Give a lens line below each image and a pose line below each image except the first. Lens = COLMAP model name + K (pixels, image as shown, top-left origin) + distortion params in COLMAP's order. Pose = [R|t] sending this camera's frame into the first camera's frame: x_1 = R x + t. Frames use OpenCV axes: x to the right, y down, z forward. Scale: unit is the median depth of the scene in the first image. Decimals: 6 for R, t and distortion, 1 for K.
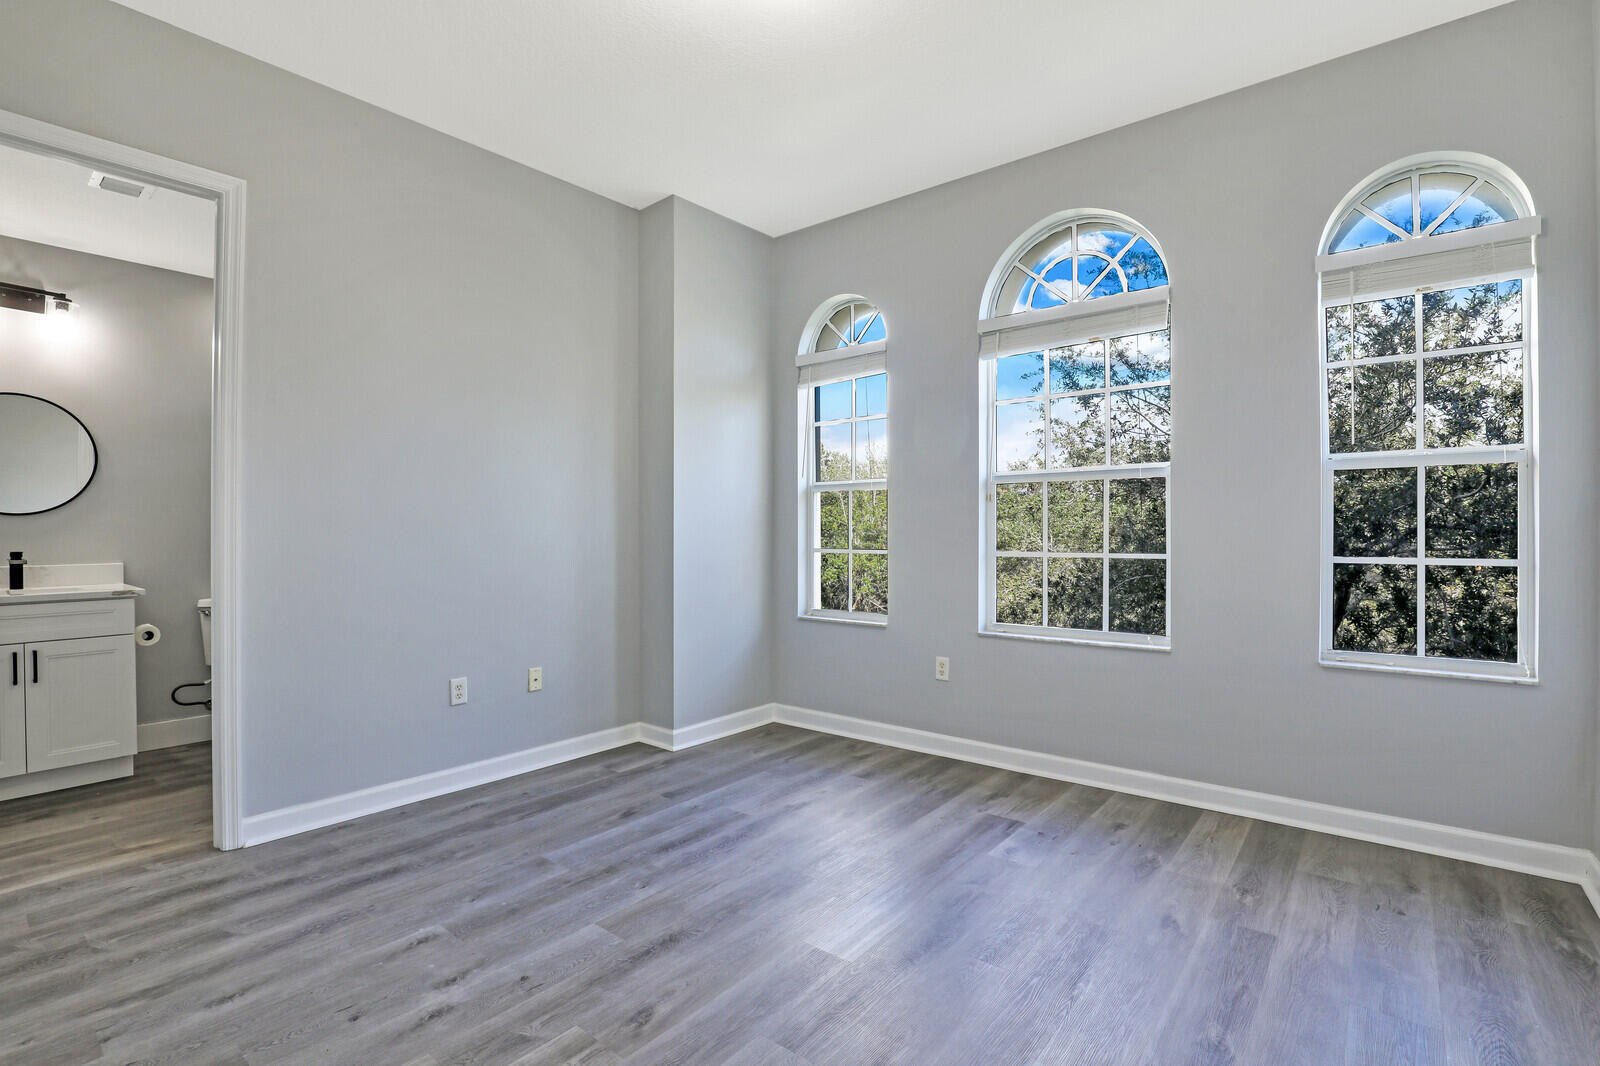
lens RADIAL K [[745.3, 0, 813.9], [0, 745.3, 532.2], [0, 0, 1]] dist [-0.026525, 0.001064]
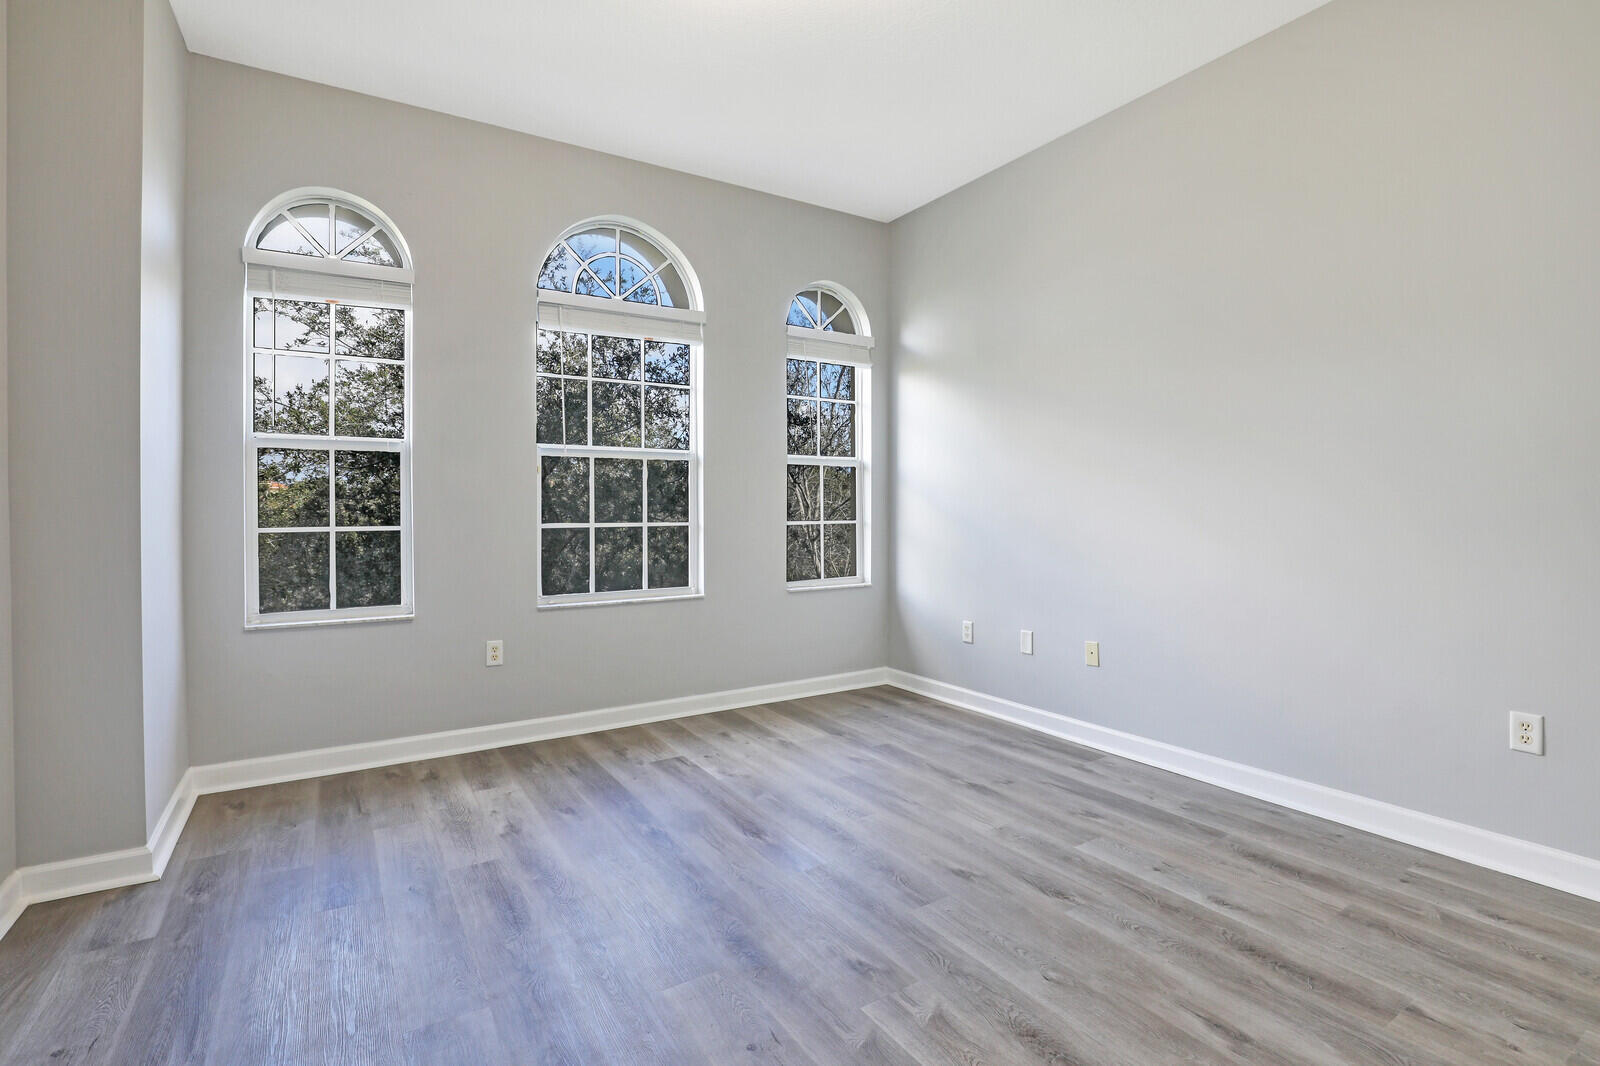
lens RADIAL K [[745.3, 0, 819.0], [0, 745.3, 513.0], [0, 0, 1]] dist [-0.026525, 0.001064]
pose [[0.323130, -0.012915, 0.946267, -0.604616], [0.000407, 0.999909, 0.013508, -0.002006], [-0.946355, -0.003980, 0.323105, 0.349349]]
